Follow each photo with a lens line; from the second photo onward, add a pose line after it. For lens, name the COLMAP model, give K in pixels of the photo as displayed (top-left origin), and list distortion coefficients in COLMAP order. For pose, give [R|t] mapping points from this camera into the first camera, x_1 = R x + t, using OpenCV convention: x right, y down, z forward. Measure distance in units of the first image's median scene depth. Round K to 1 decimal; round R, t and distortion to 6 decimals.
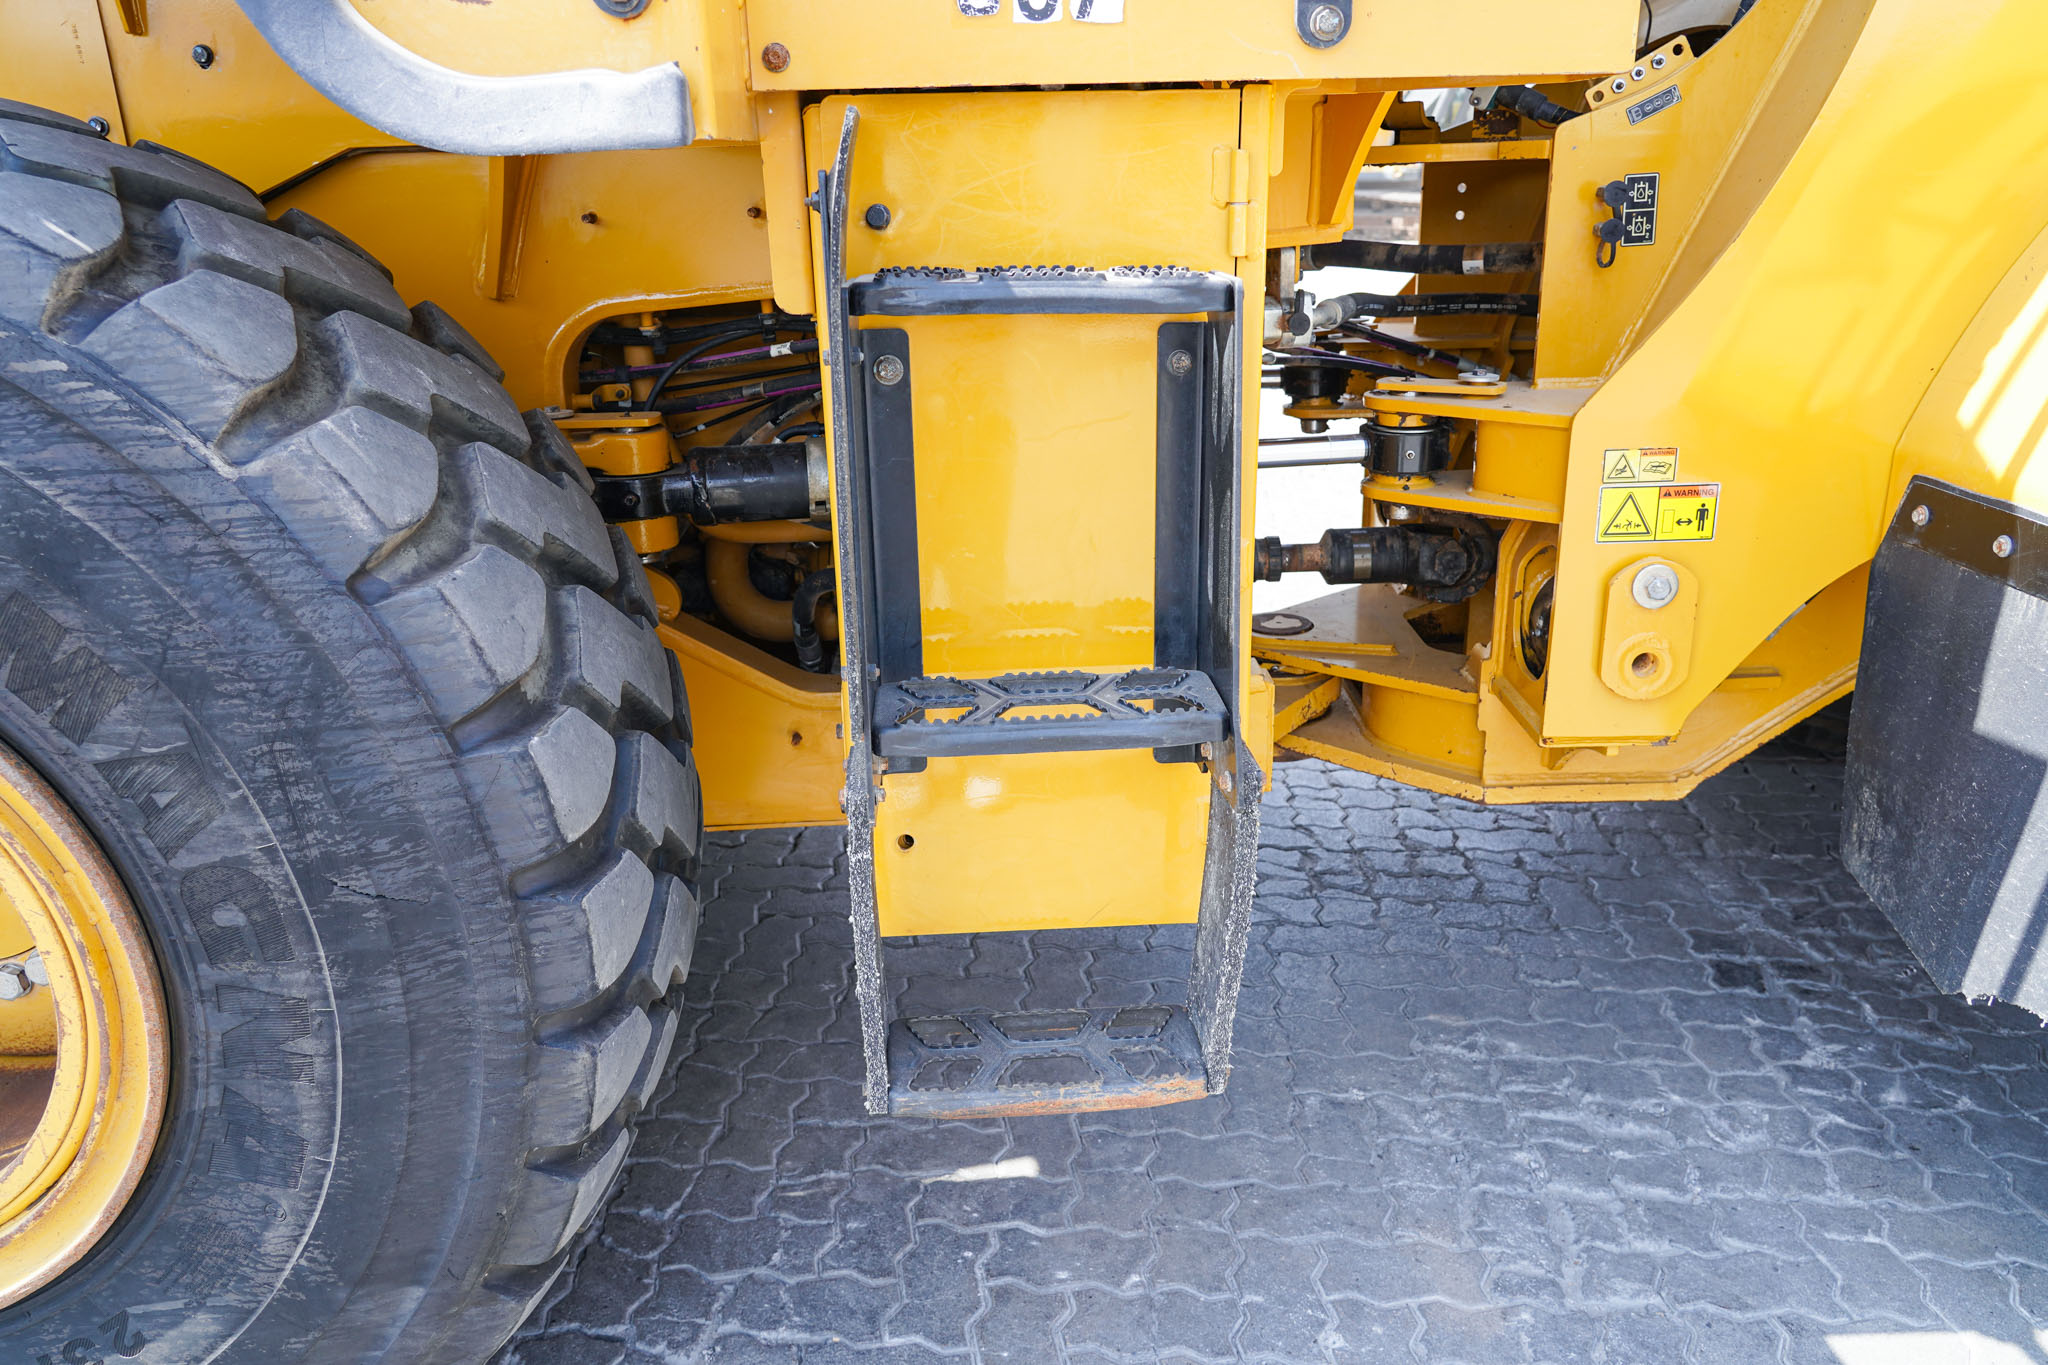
lens RADIAL K [[1452.6, 0, 1017.3], [0, 1452.6, 678.7], [0, 0, 1]] dist [-0.032591, 0.016052]
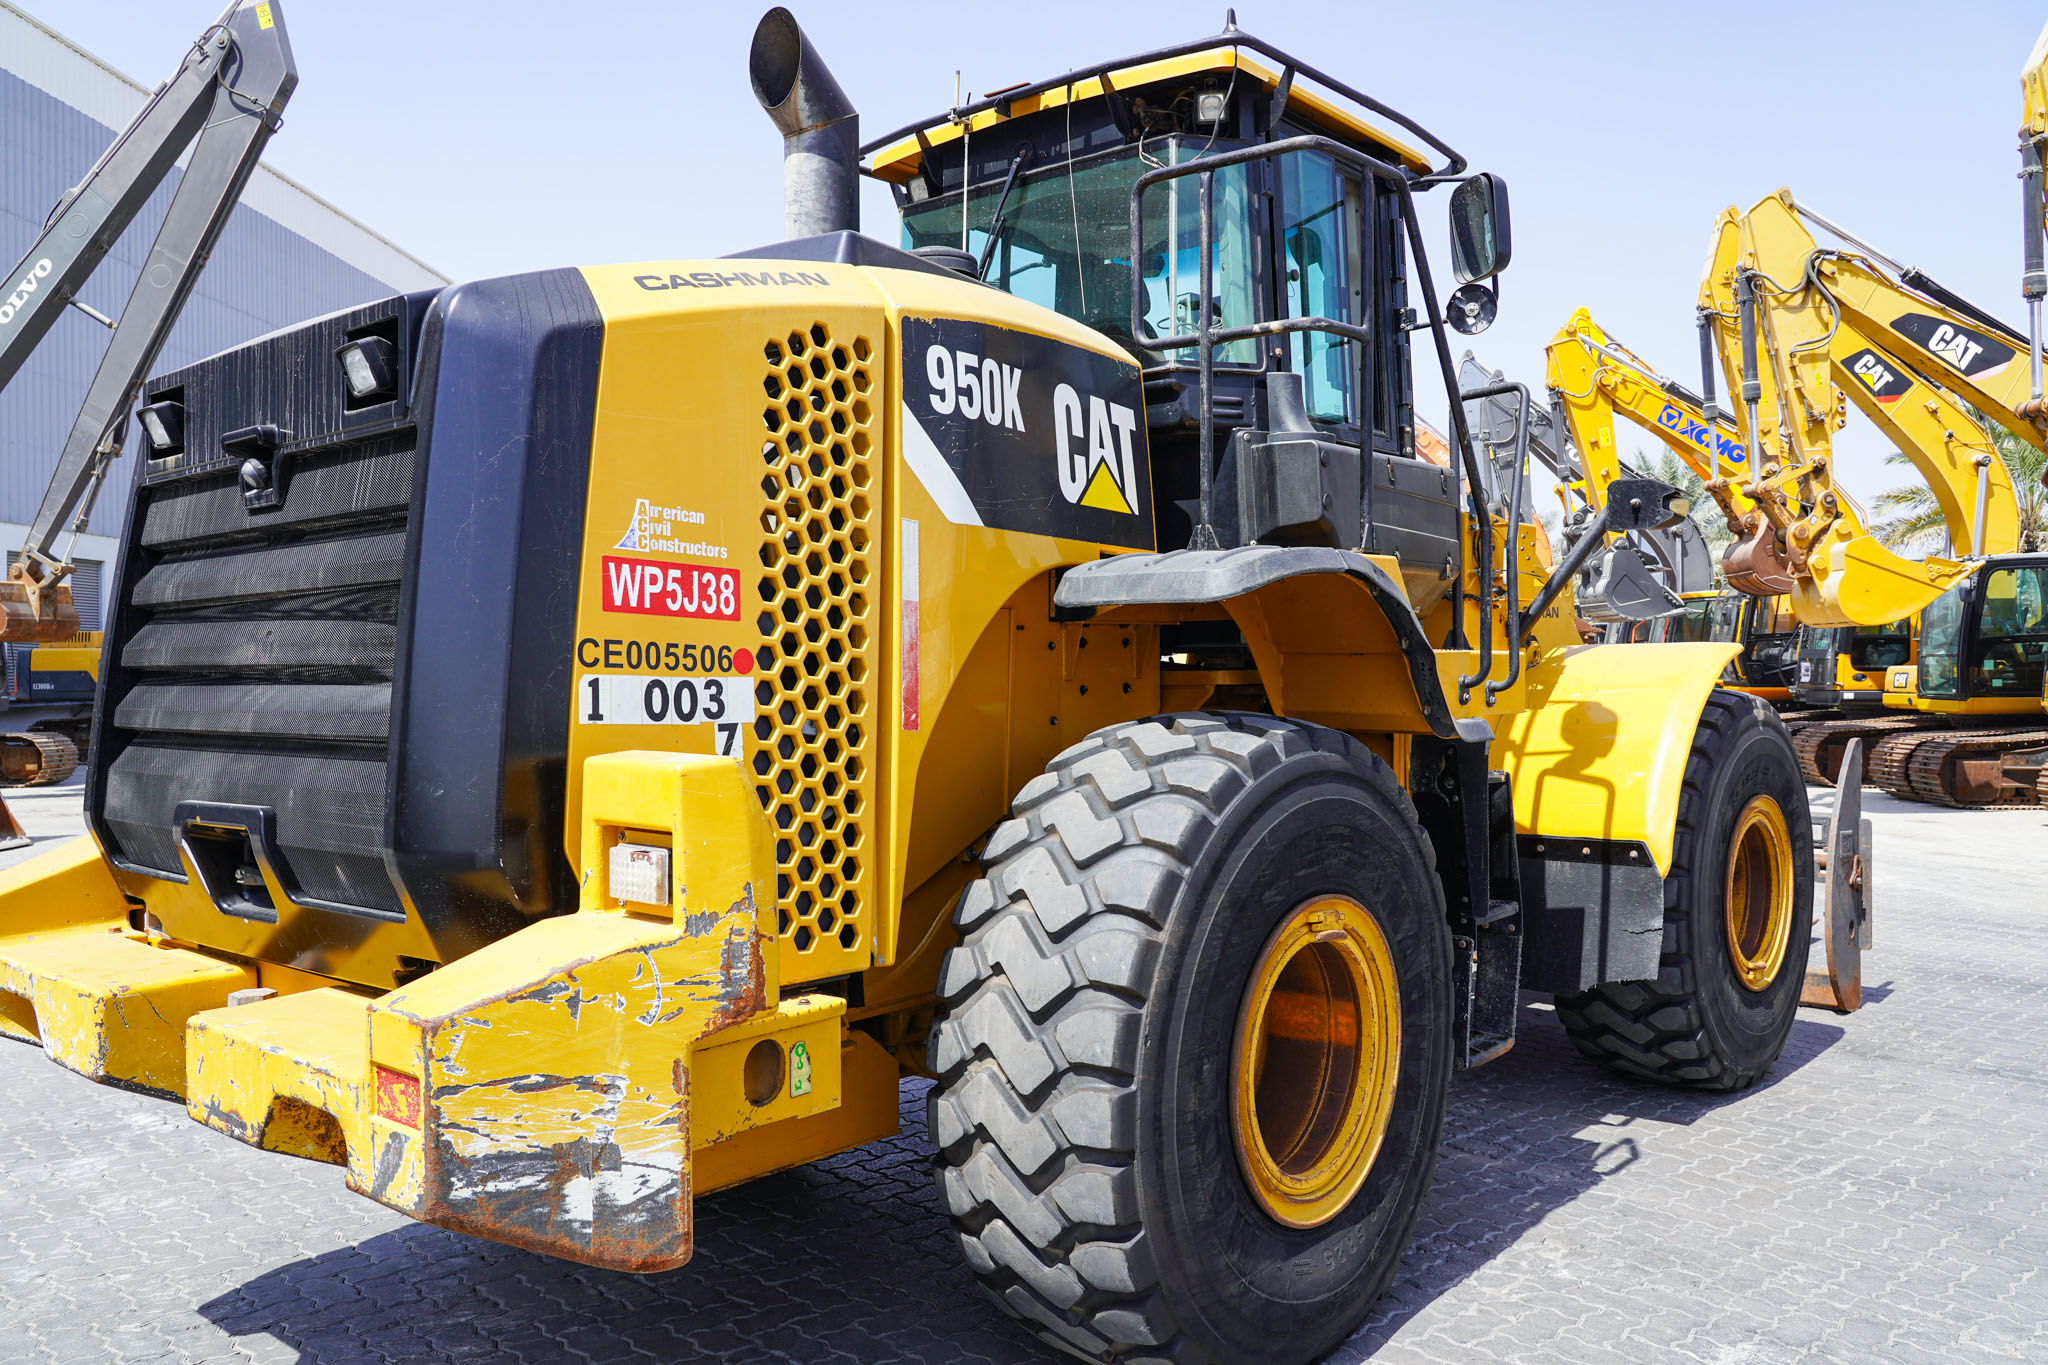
lens RADIAL K [[1556.4, 0, 1027.1], [0, 1556.4, 665.9], [0, 0, 1]] dist [-0.004253, 0.013759]
pose [[0.667594, 0.022824, 0.744176, -2.170225], [0.234931, 0.942007, -0.239646, 0.070048], [-0.706489, 0.334816, 0.623516, -0.384668]]
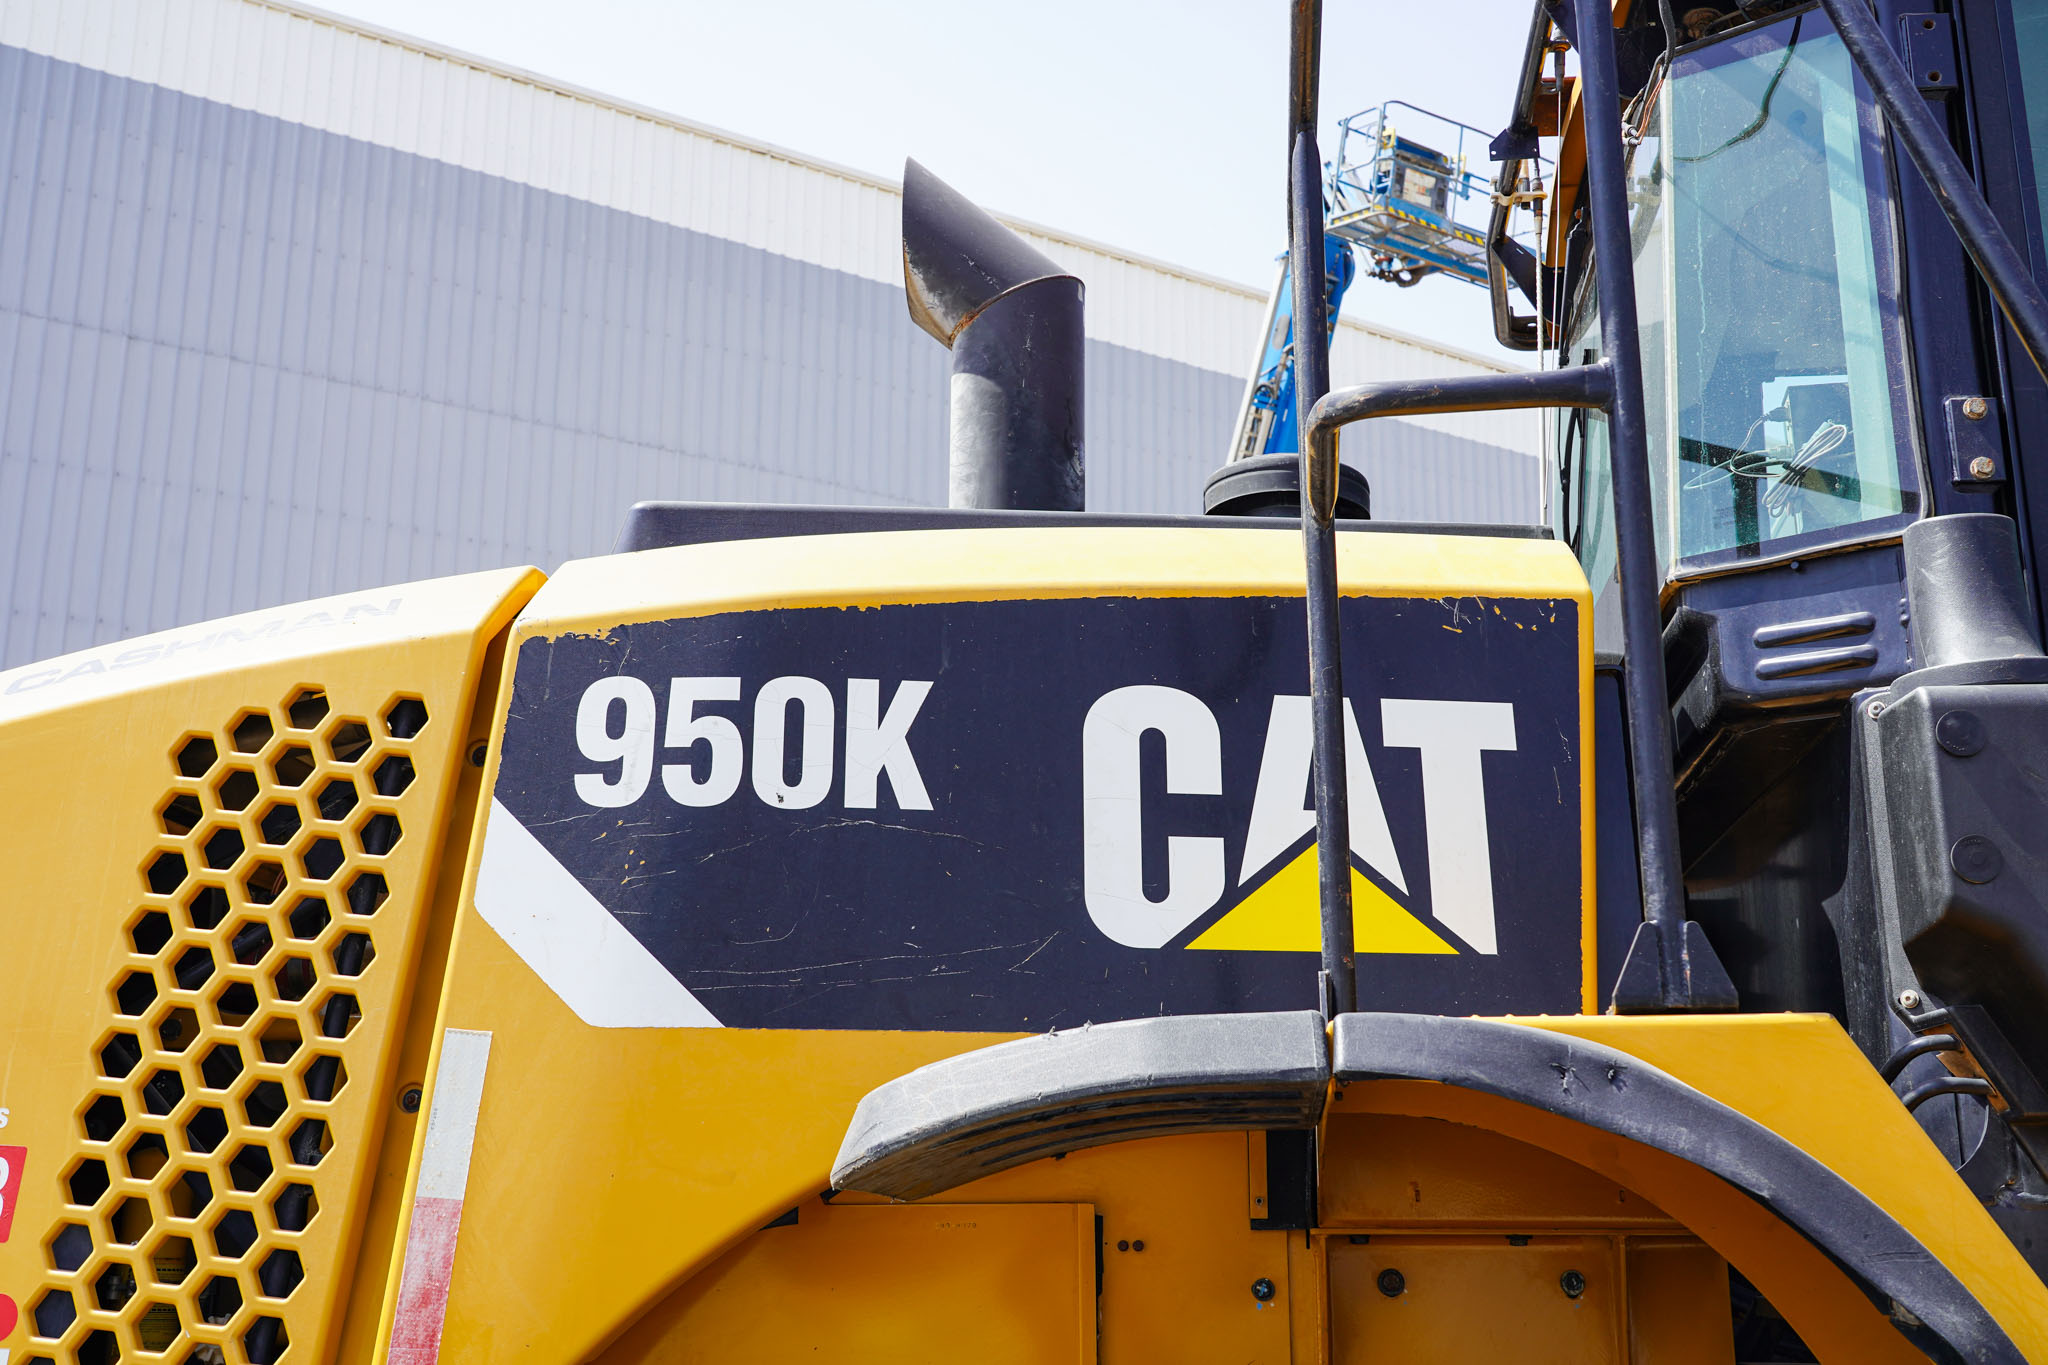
lens RADIAL K [[2257.3, 0, 1027.8], [0, 2257.3, 663.2], [0, 0, 1]] dist [0.033943, 0.000000]
pose [[0.990714, 0.000077, -0.135965, -0.549612], [-0.076654, 0.826246, -0.558070, -0.017106], [0.112298, 0.563310, 0.818579, -0.375427]]
